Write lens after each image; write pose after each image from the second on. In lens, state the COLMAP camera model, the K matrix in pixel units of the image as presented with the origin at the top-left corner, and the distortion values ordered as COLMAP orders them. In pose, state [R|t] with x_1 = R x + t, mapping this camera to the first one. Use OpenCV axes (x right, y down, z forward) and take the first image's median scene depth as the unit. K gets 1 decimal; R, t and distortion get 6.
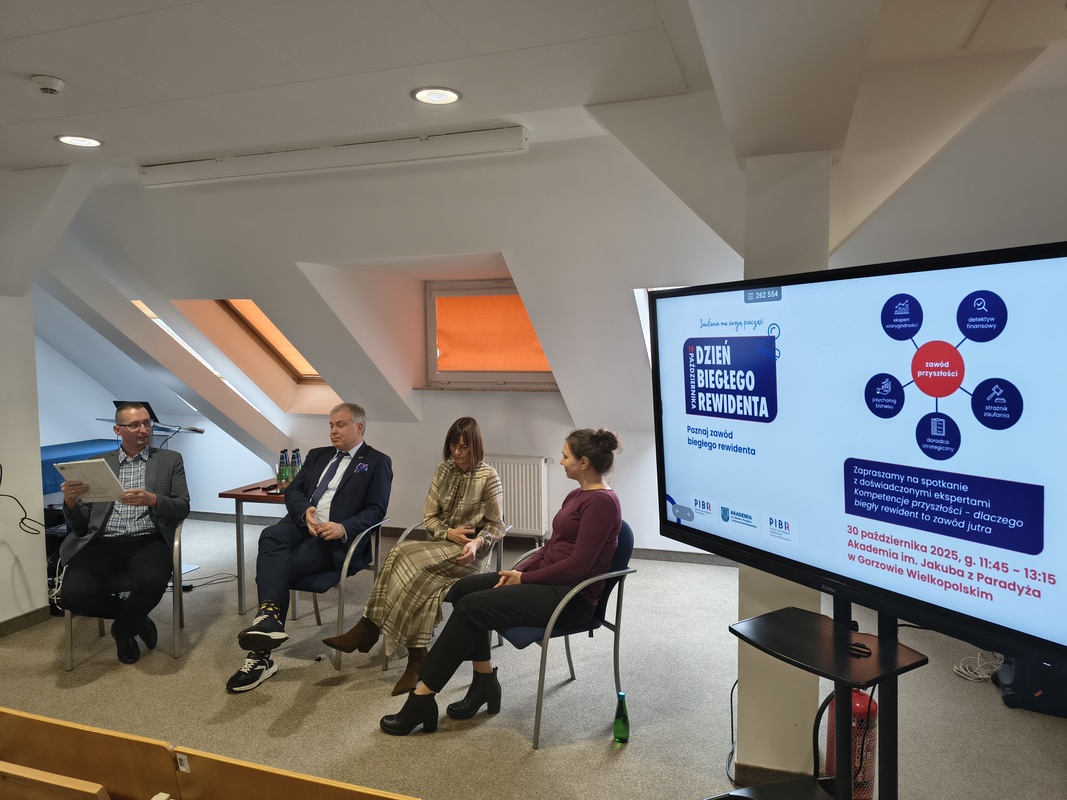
lens RADIAL K [[739.6, 0, 528.4], [0, 739.6, 407.0], [0, 0, 1]] dist [0.071112, -0.046311]
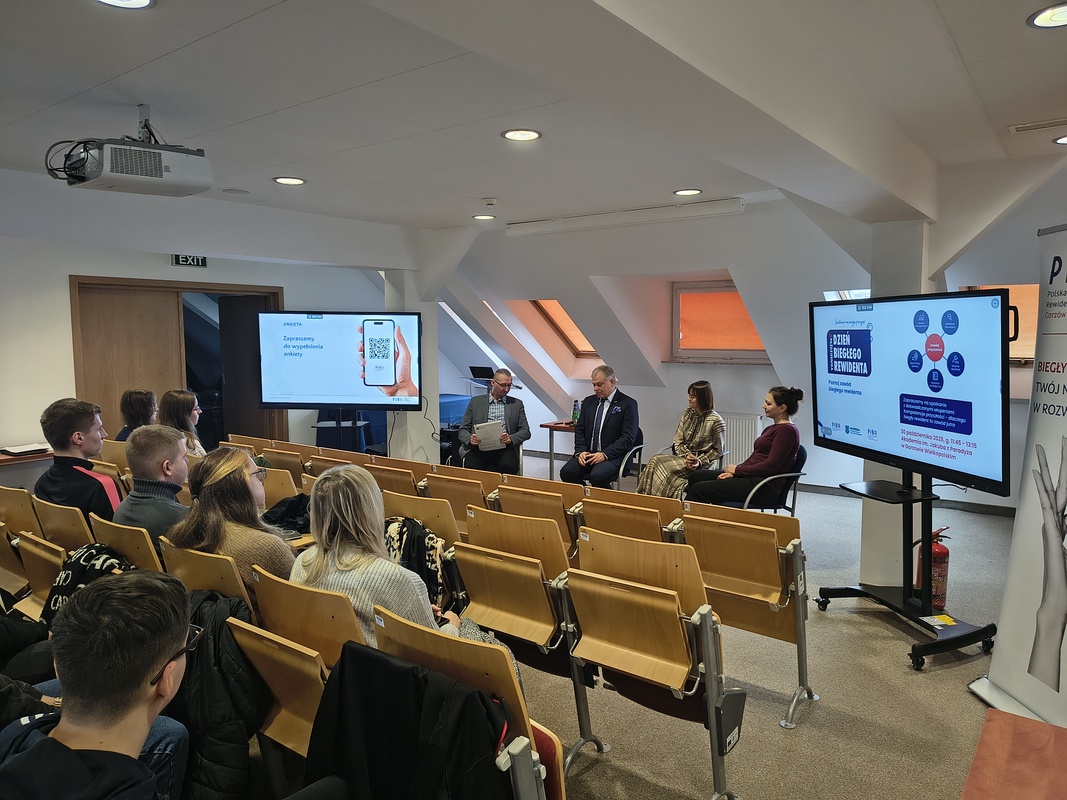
lens RADIAL K [[744.2, 0, 560.6], [0, 744.2, 394.9], [0, 0, 1]] dist [0.033629, -0.000993]
pose [[0.962943, 0.025600, -0.268487, 0.081729], [-0.022914, 0.999651, 0.013135, 0.052845], [0.268729, -0.006496, 0.963194, -0.878353]]
